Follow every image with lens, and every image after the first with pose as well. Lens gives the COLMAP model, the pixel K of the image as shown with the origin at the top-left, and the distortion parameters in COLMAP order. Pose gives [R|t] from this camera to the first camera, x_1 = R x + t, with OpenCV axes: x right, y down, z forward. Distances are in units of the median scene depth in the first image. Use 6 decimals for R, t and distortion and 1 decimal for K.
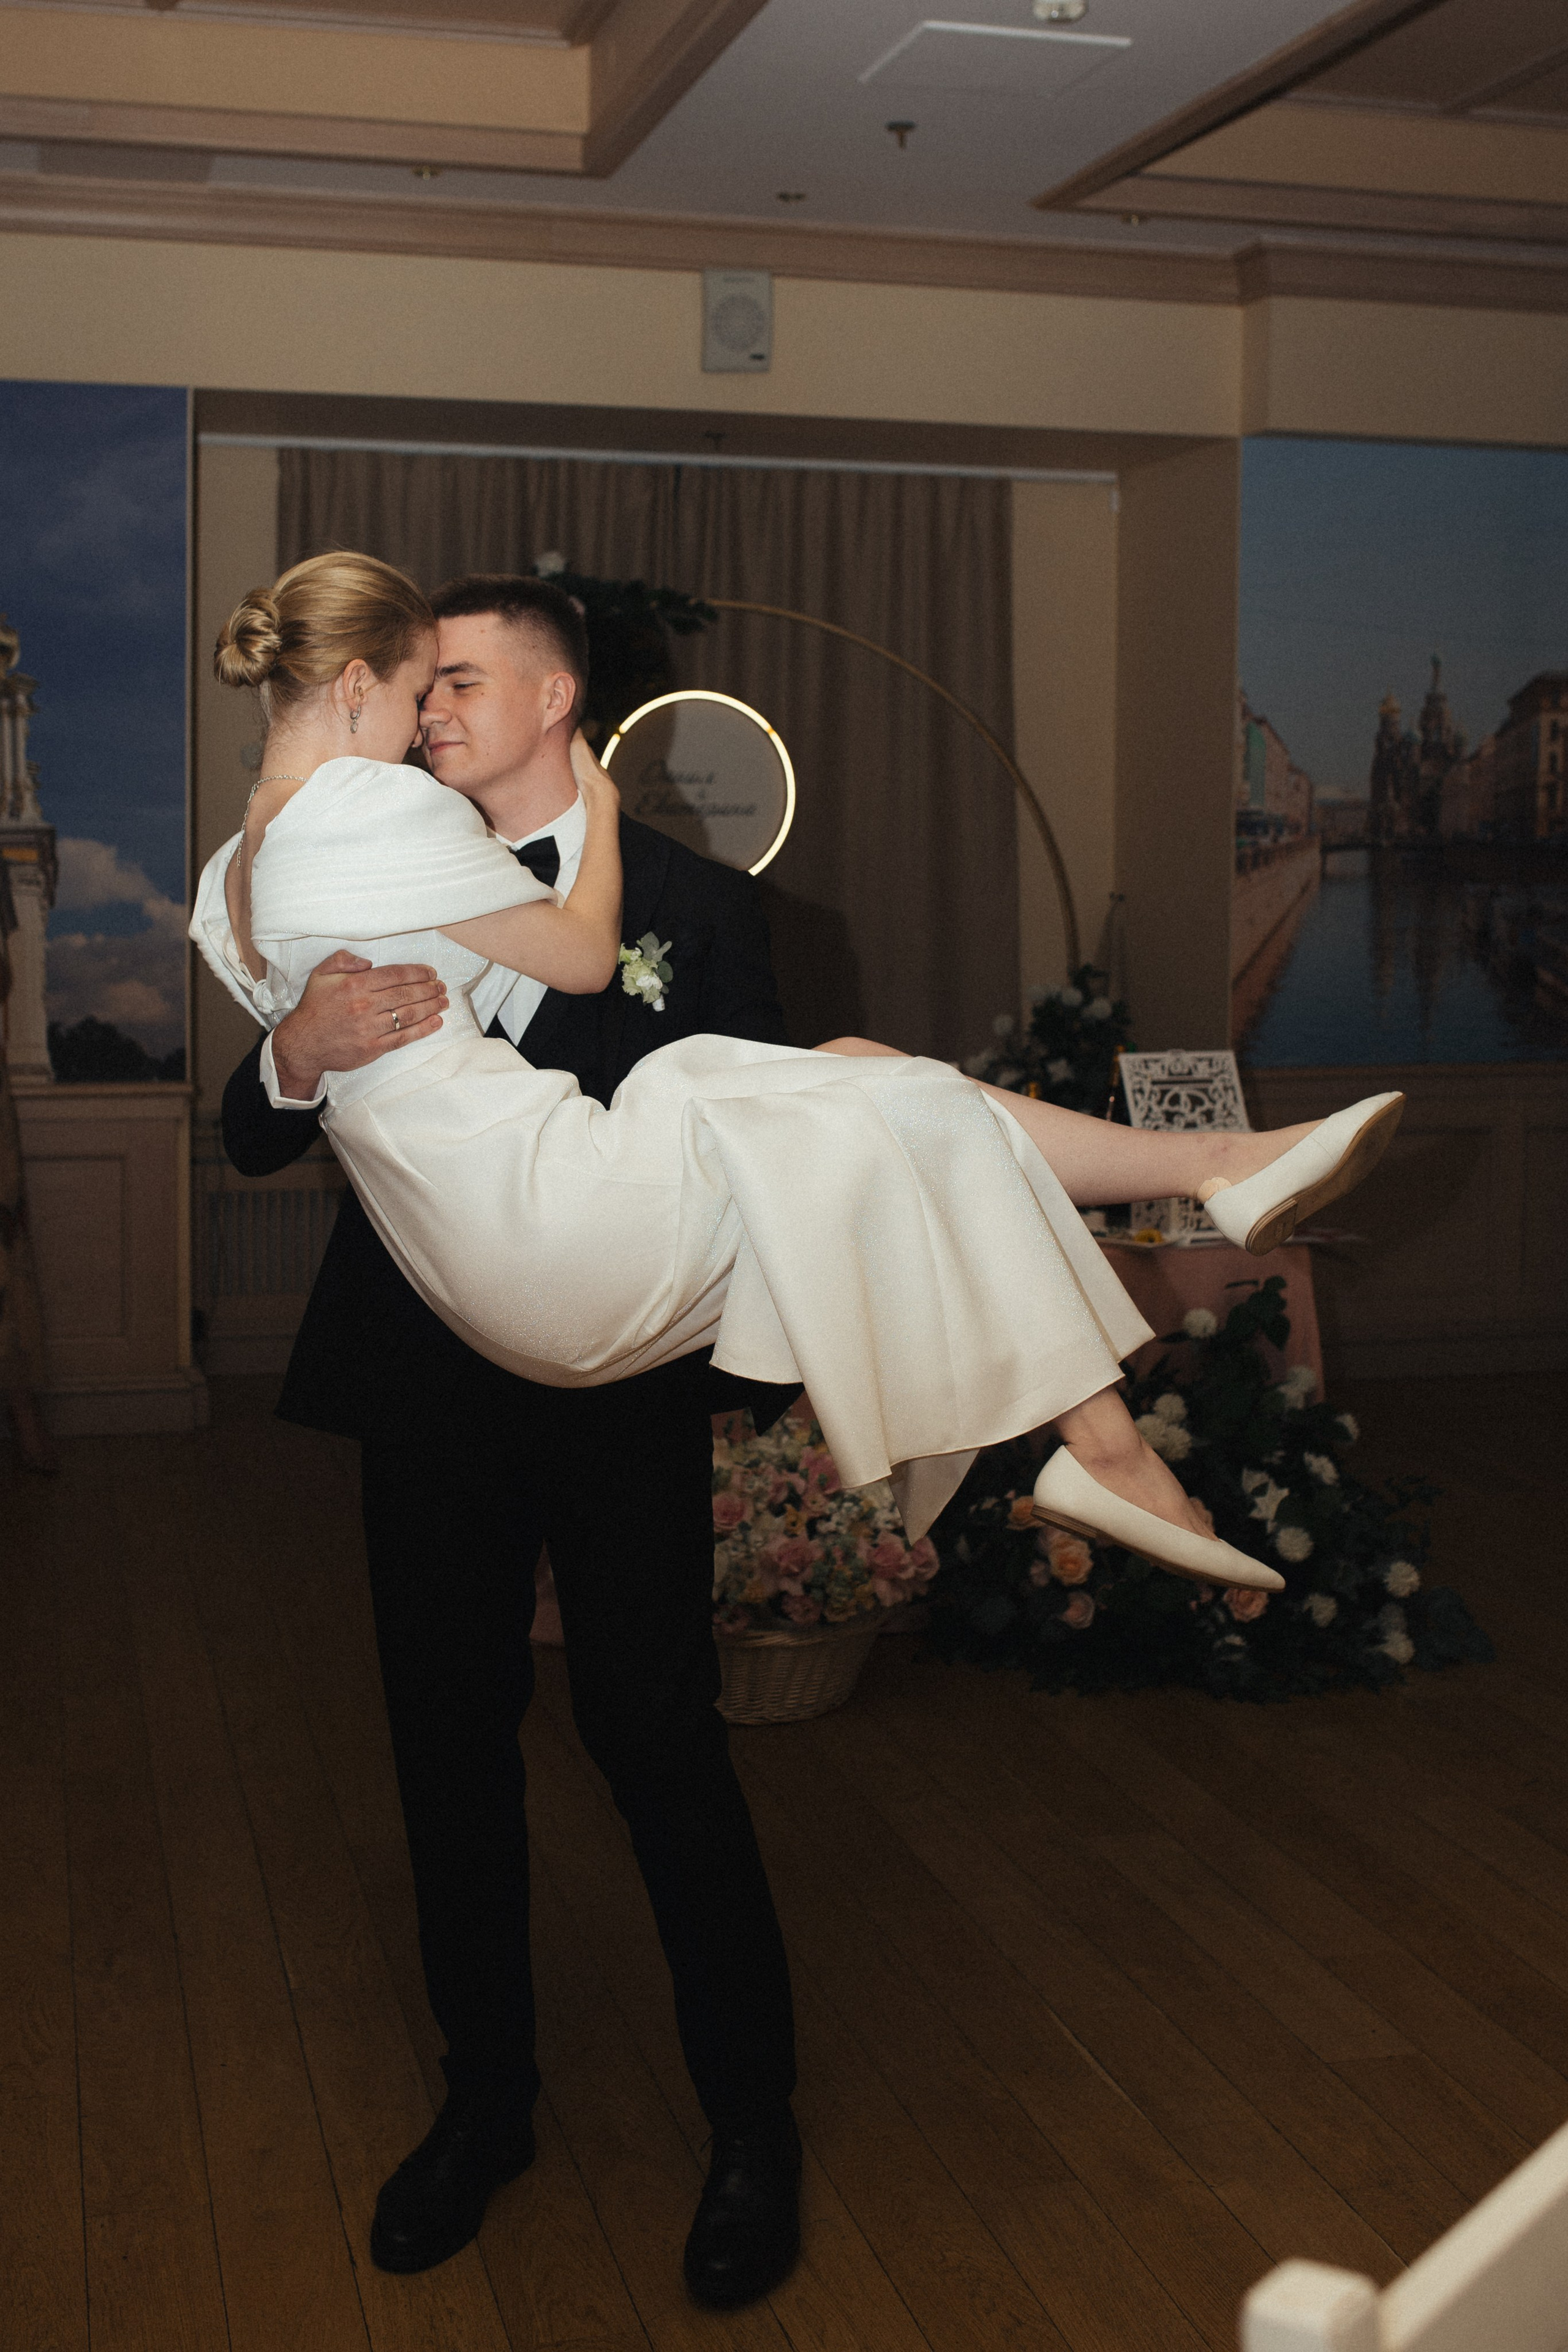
lens RADIAL K [[2248.8, 0, 832.8], [0, 2248.8, 1036.5], [0, 0, 1]] dist [-0.038448, 0.000000]
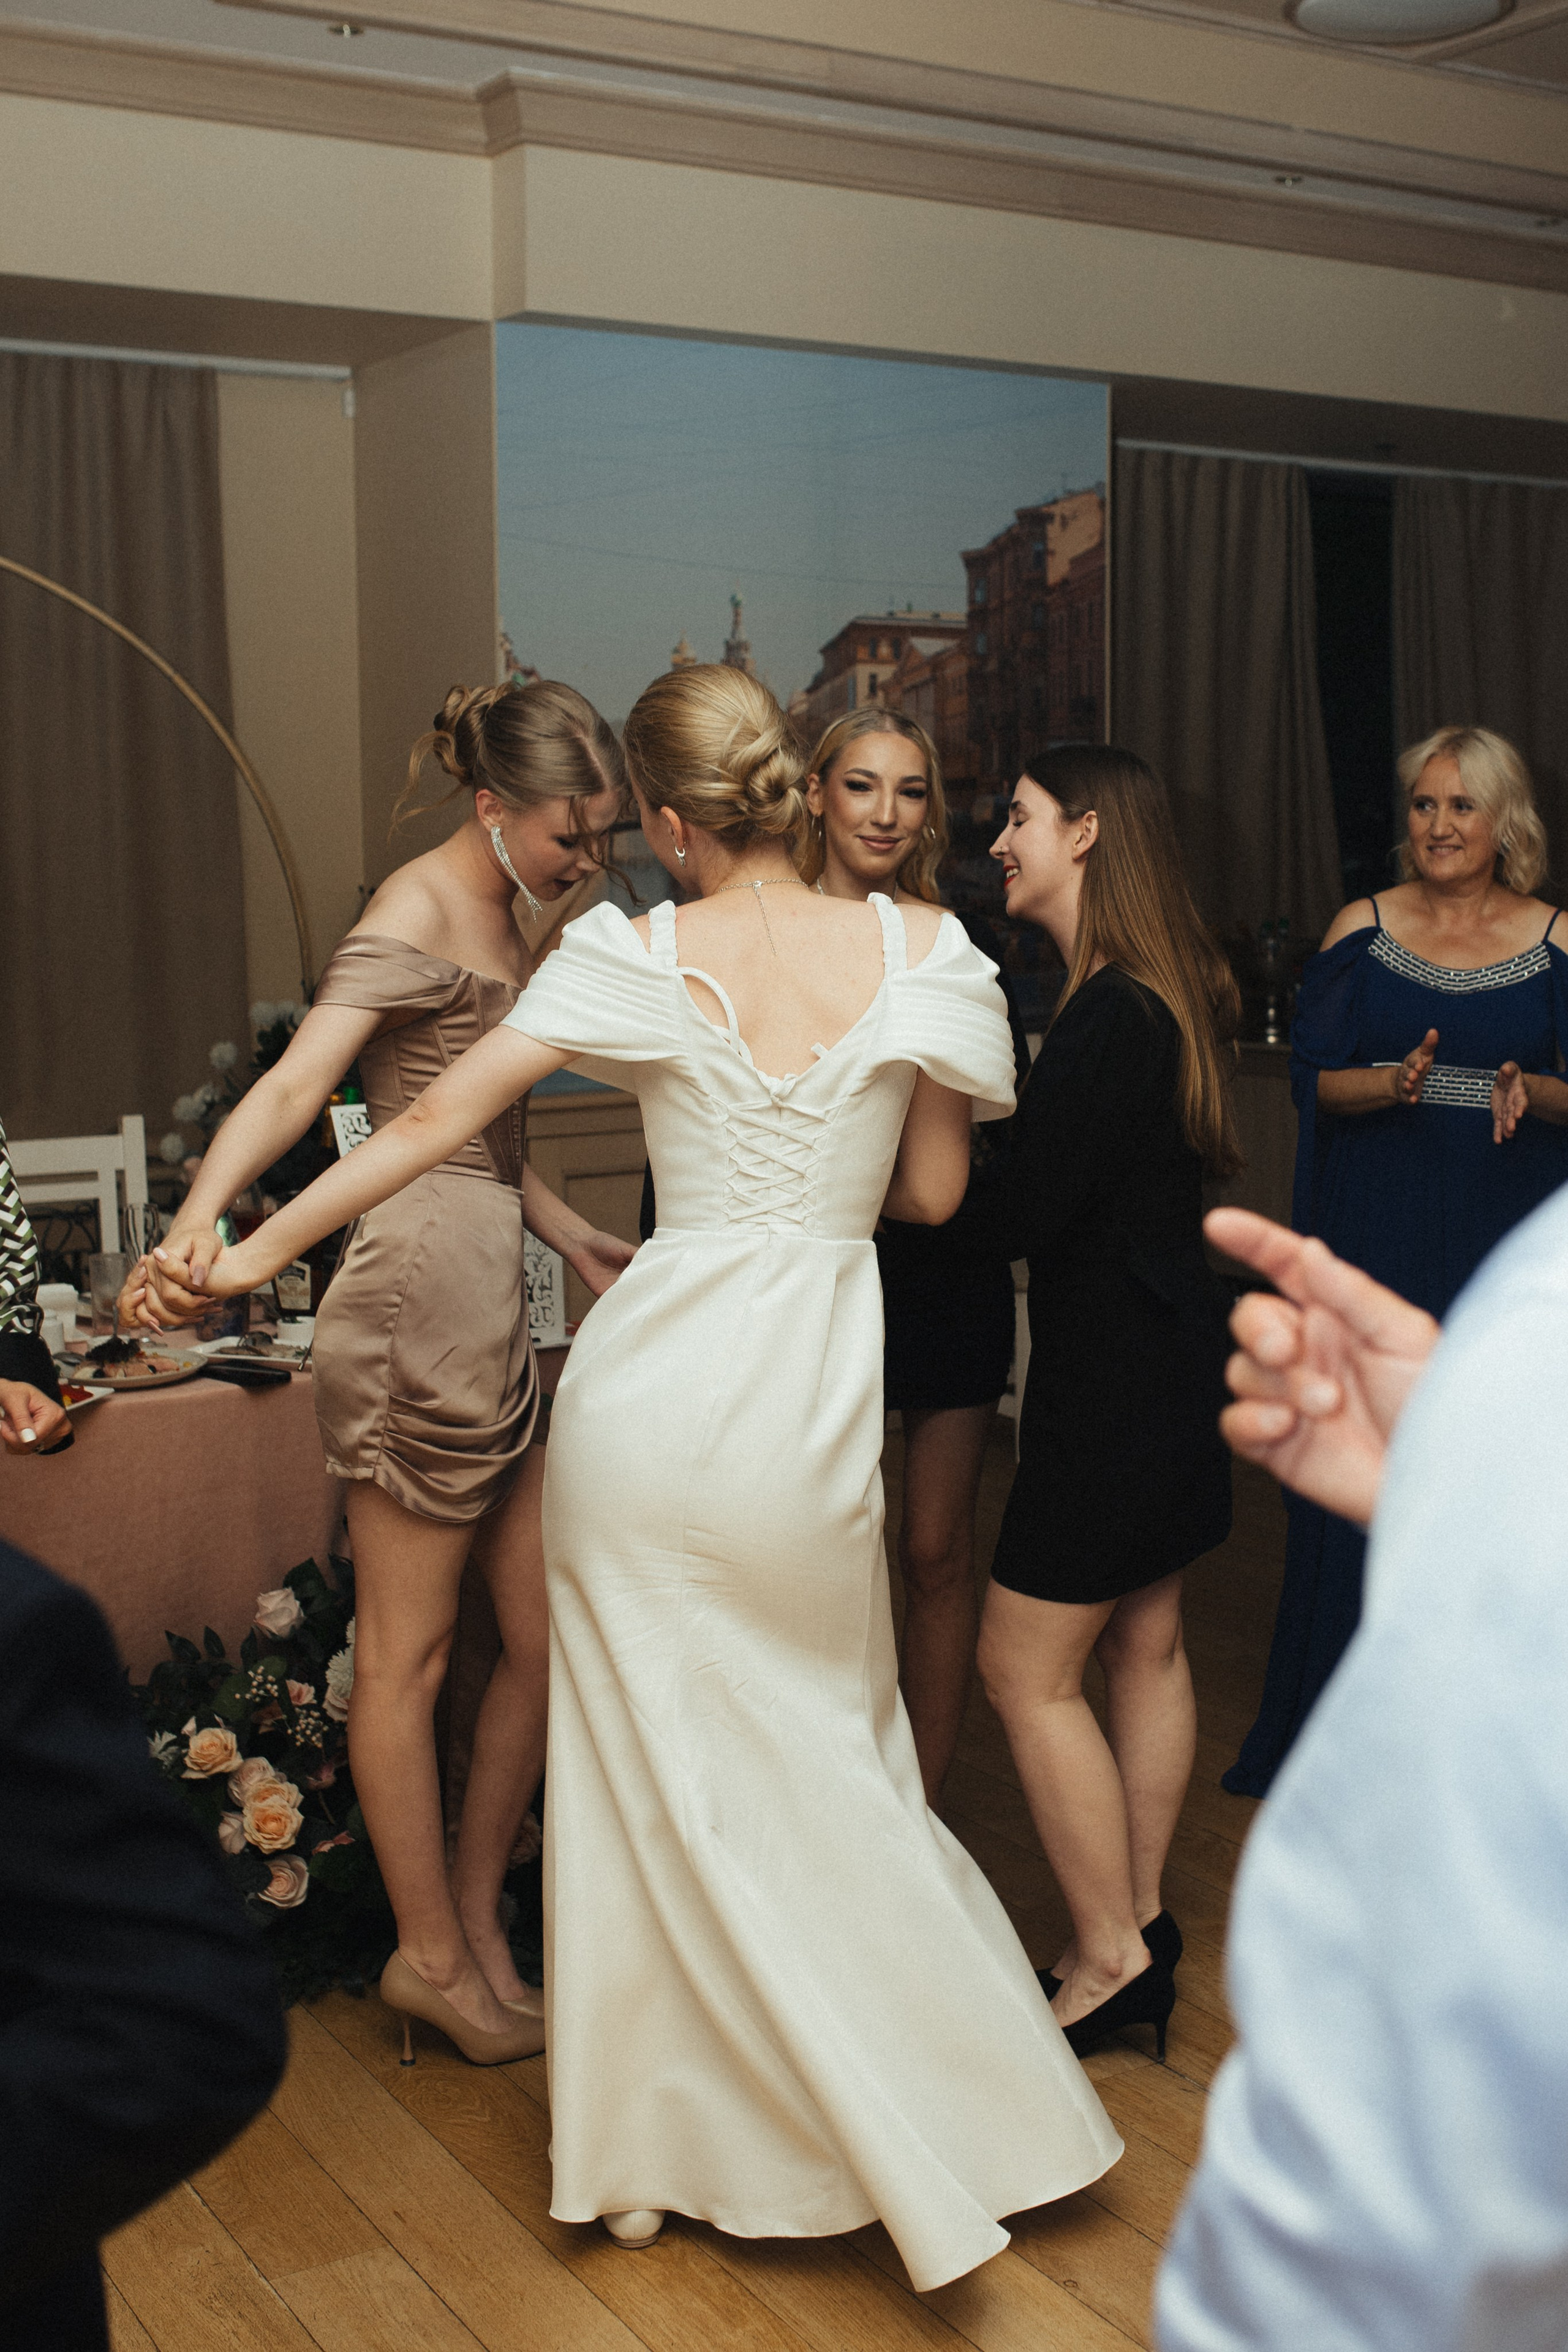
lens RADIAL K [[2248.8, 0, 784.4], [0, 2248.8, 1175.3], [0, 0, 1]] dist [-0.038448, 0.000000]
pose [[0.963508, -0.050626, 0.262849, 0.055390], [0.032712, 0.996862, 0.072089, -0.013394], [-0.265674, -0.060860, 0.962140, 0.174368]]
